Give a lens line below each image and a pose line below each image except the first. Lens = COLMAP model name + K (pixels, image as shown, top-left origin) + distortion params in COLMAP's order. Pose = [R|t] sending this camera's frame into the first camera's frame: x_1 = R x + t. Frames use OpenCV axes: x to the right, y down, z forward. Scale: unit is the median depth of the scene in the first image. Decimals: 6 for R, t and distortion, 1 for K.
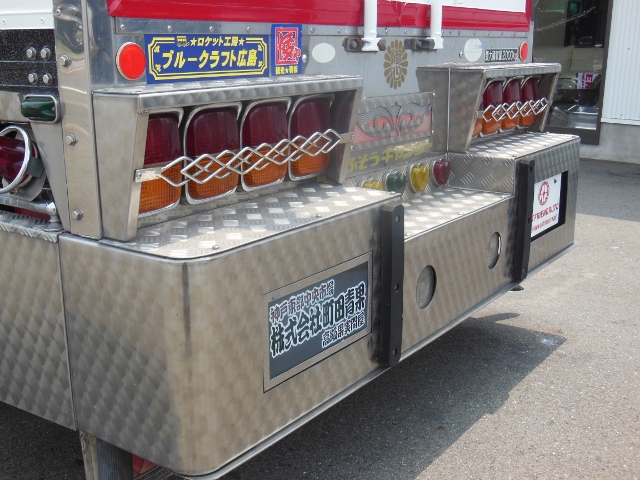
lens RADIAL K [[821.7, 0, 320.9], [0, 821.7, 240.7], [0, 0, 1]] dist [-0.002557, 0.000000]
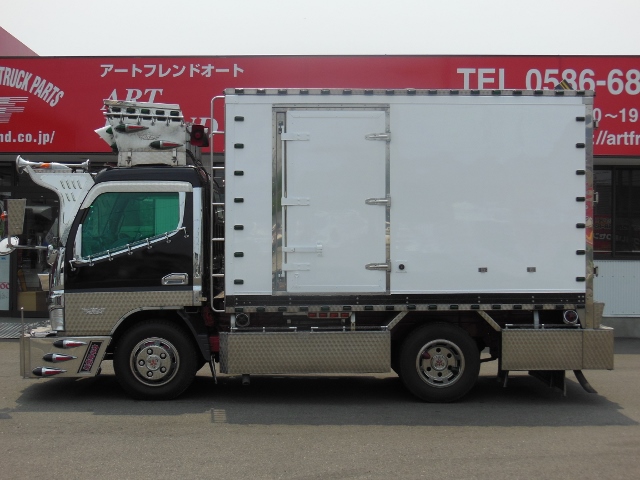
lens RADIAL K [[898.8, 0, 319.3], [0, 898.8, 238.5], [0, 0, 1]] dist [-0.024970, 0.000000]
pose [[0.814329, -0.006463, 0.580367, -4.129087], [0.139970, 0.972612, -0.185565, 0.210117], [-0.563272, 0.232346, 0.792931, -2.276294]]
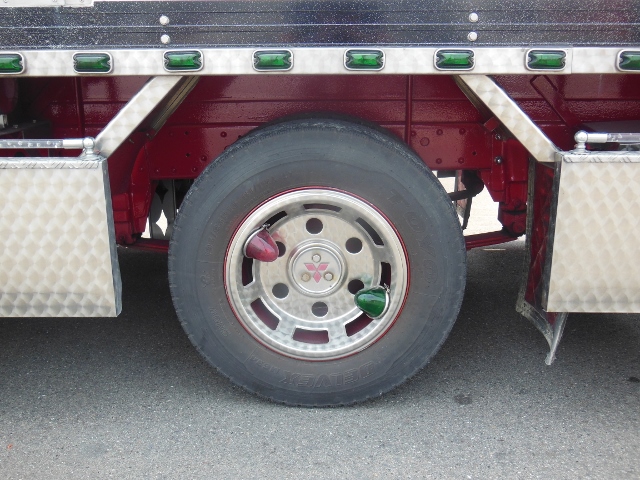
lens RADIAL K [[722.6, 0, 321.1], [0, 722.6, 241.5], [0, 0, 1]] dist [0.009554, 0.000000]
pose [[0.834206, -0.152960, 0.529815, -1.375133], [0.133321, 0.988202, 0.075381, -0.067580], [-0.535095, 0.007752, 0.844756, 0.418277]]
